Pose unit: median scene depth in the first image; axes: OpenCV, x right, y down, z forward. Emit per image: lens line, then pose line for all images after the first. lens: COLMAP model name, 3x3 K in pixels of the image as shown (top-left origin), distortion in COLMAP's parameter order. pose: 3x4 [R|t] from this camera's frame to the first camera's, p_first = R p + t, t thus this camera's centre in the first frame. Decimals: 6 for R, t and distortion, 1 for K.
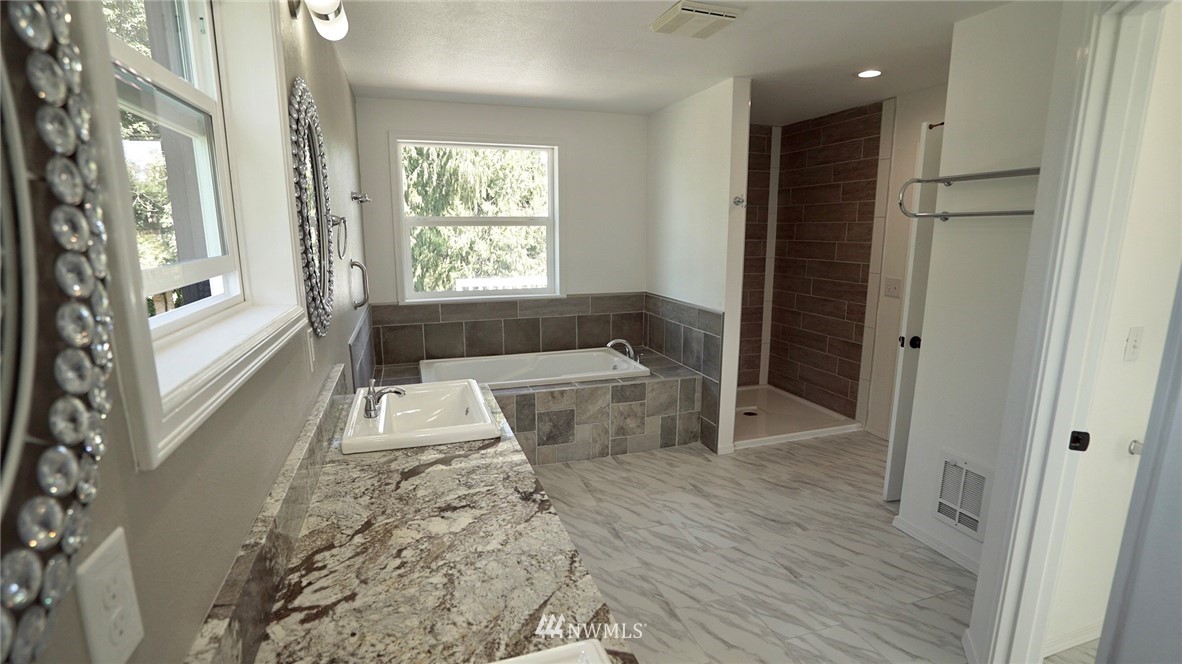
lens RADIAL K [[542.1, 0, 594.6], [0, 542.1, 338.9], [0, 0, 1]] dist [-0.041347, 0.008130]
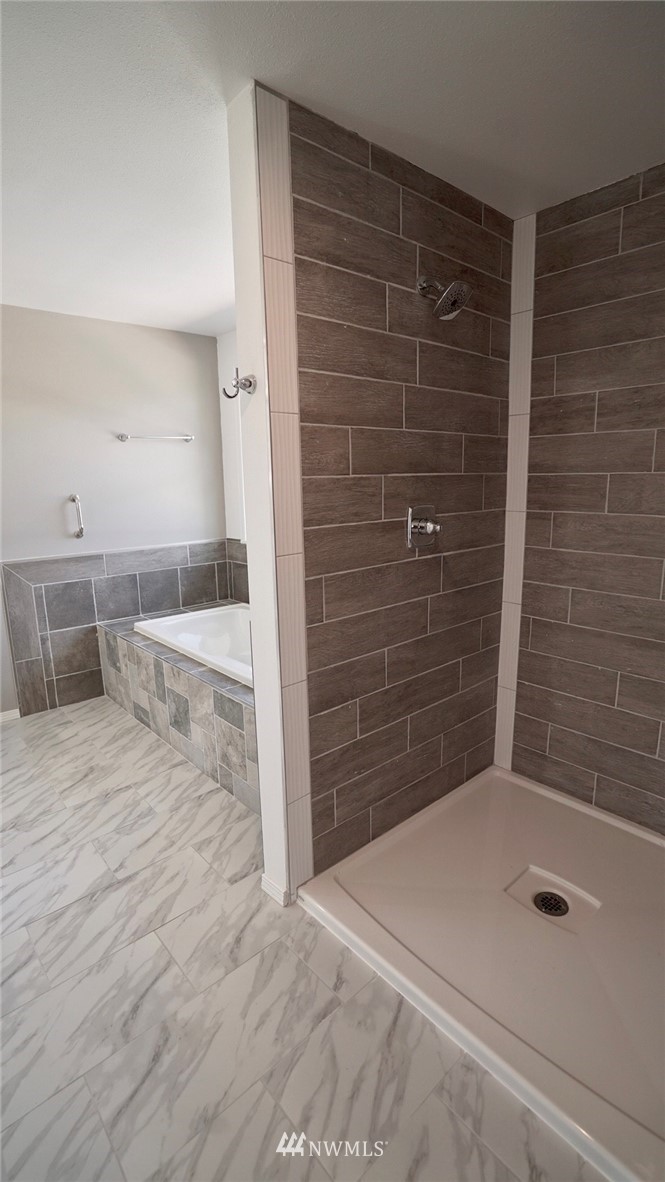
lens RADIAL K [[542.1, 0, 325.2], [0, 542.1, 588.3], [0, 0, 1]] dist [-0.041347, 0.008130]
pose [[0.383211, 0.180998, -0.905753, 0.700364], [-0.158884, 0.978913, 0.128396, -0.153039], [0.909893, 0.094707, 0.403888, 0.854613]]
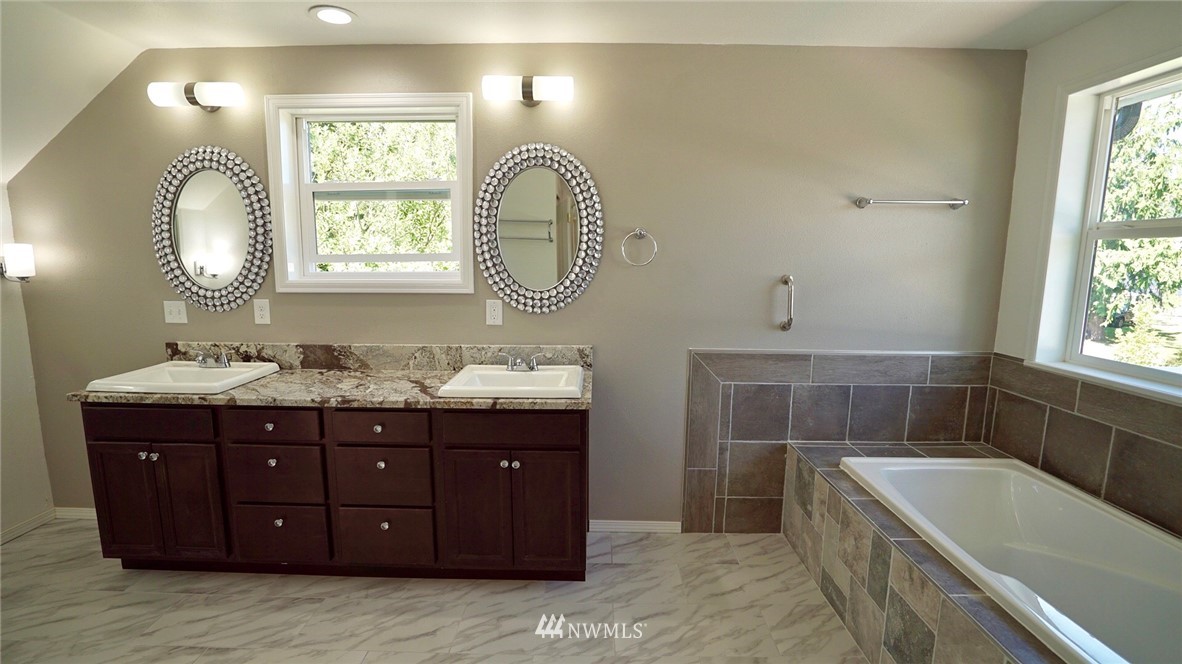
lens RADIAL K [[542.1, 0, 591.8], [0, 542.1, 330.8], [0, 0, 1]] dist [-0.041347, 0.008130]
pose [[-0.329643, 0.128432, -0.935329, 0.432976], [-0.192429, 0.960767, 0.199743, -0.145500], [0.924287, 0.245828, -0.291996, 0.804260]]
